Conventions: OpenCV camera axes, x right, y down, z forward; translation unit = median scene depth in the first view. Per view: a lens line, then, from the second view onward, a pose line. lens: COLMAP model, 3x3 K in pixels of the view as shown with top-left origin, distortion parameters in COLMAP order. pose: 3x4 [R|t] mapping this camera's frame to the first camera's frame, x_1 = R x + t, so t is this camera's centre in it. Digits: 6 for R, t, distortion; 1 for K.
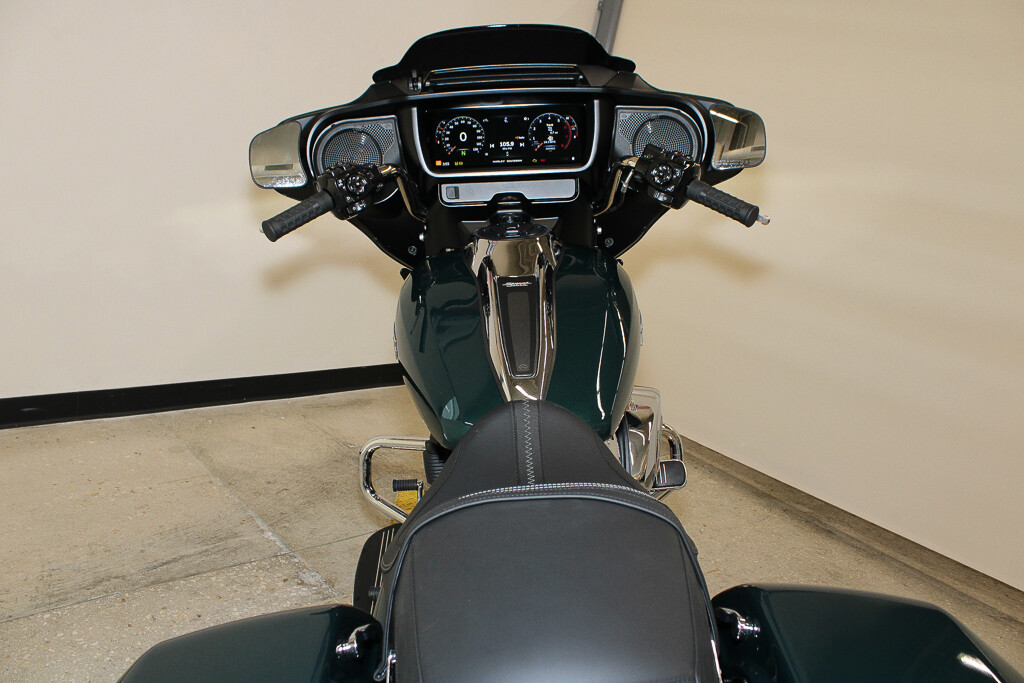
lens RADIAL K [[845.1, 0, 512.0], [0, 845.1, 341.5], [0, 0, 1]] dist [-0.160676, 0.140325]
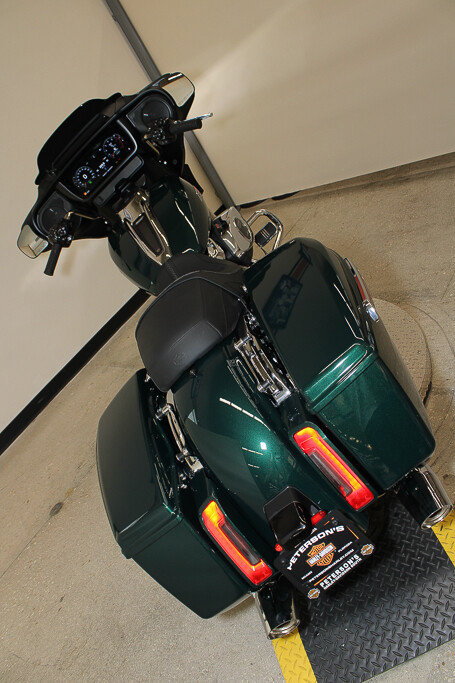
lens RADIAL K [[563.7, 0, 227.5], [0, 563.7, 341.5], [0, 0, 1]] dist [-0.160676, 0.140325]
pose [[0.756464, -0.616160, -0.219336, 0.264561], [0.652100, 0.736329, 0.180516, 0.047301], [0.050276, -0.279583, 0.958804, -0.442929]]
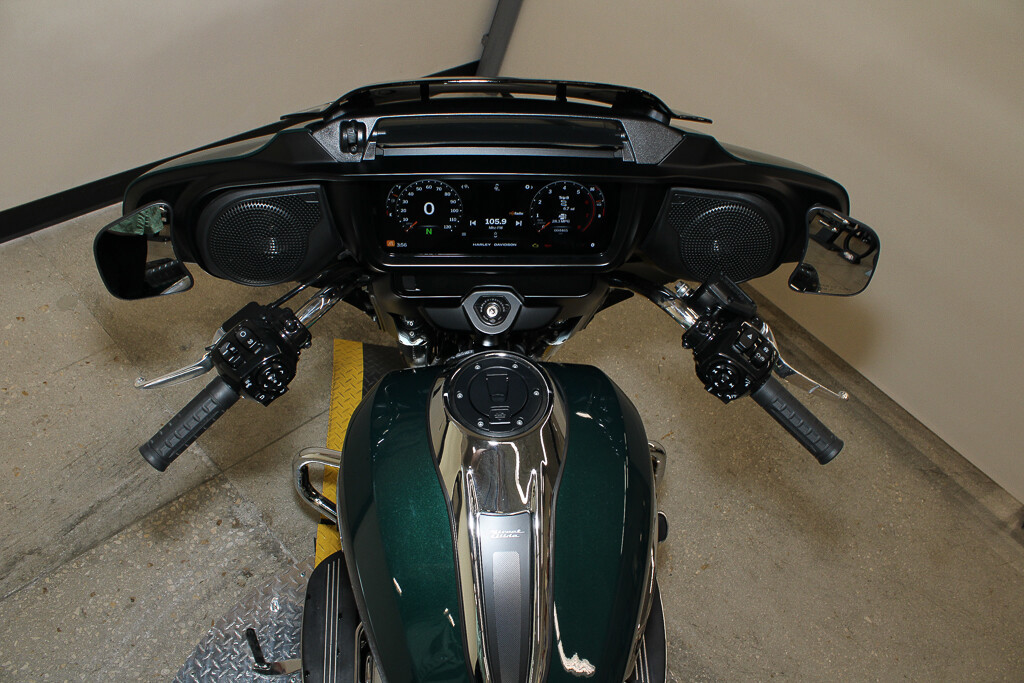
lens RADIAL K [[849.3, 0, 512.0], [0, 849.3, 341.5], [0, 0, 1]] dist [-0.160856, 0.139219]
pose [[0.994753, 0.030211, 0.097746, -0.055220], [-0.079140, 0.832710, 0.548025, -0.520438], [-0.064838, -0.552885, 0.830731, 0.398173]]
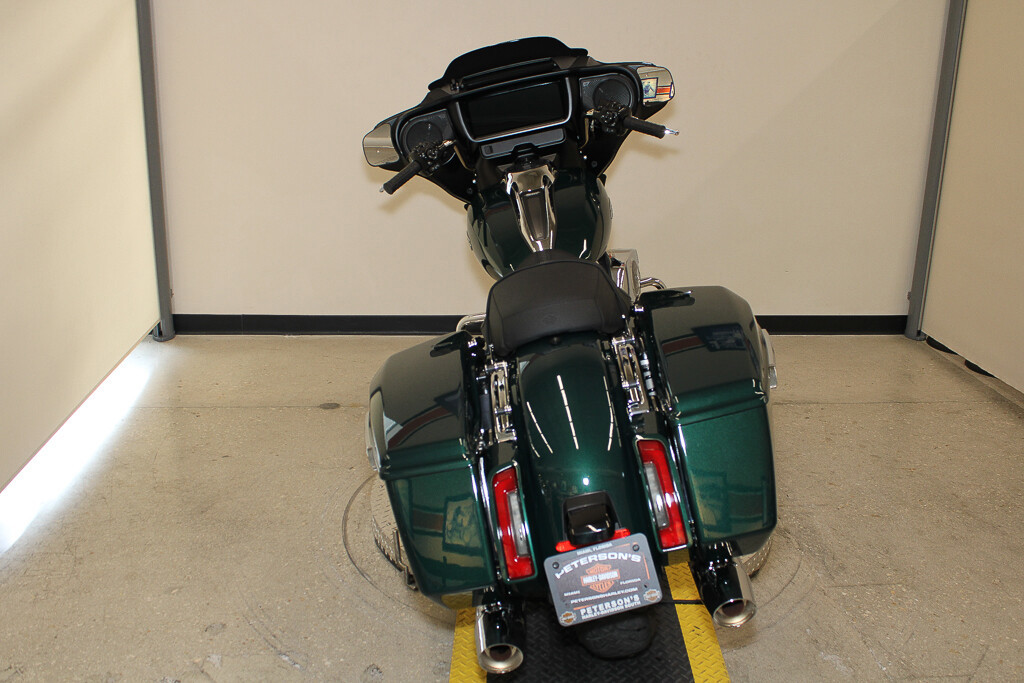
lens RADIAL K [[961.0, 0, 512.0], [0, 961.0, 341.5], [0, 0, 1]] dist [-0.130152, 0.131995]
pose [[0.983588, -0.158718, -0.085811, 0.073955], [0.160815, 0.986819, 0.018053, 0.163177], [0.081815, -0.031557, 0.996148, -0.854042]]
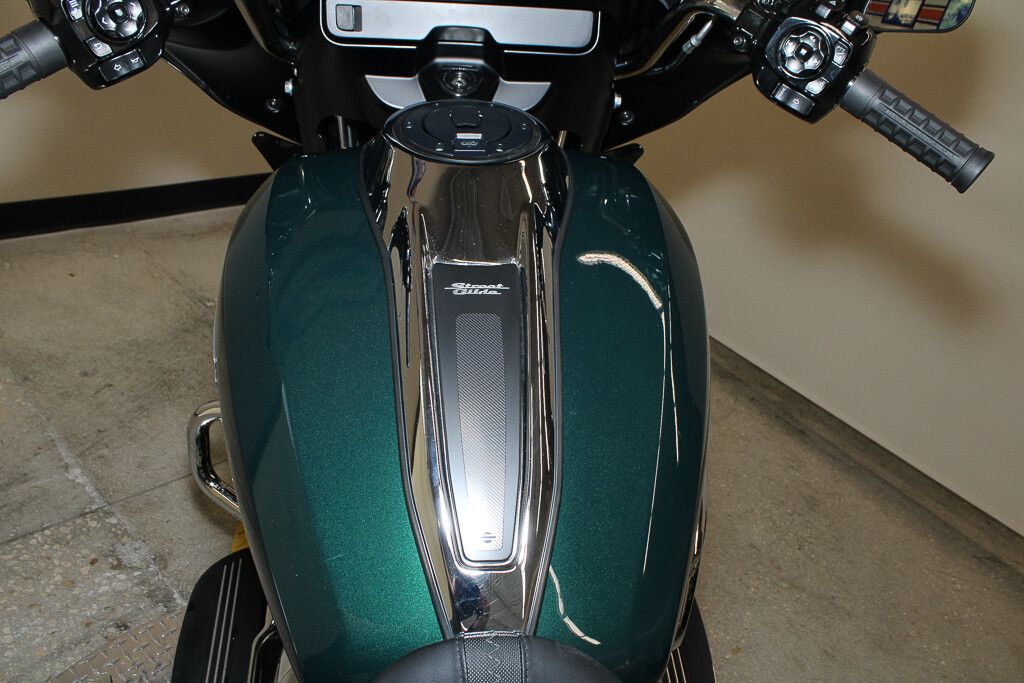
lens RADIAL K [[845.1, 0, 512.0], [0, 845.1, 341.5], [0, 0, 1]] dist [-0.160676, 0.140325]
pose [[0.991266, 0.051142, 0.121560, -0.024145], [-0.085499, 0.951009, 0.297106, -0.147866], [-0.100410, -0.304904, 0.947075, 0.471695]]
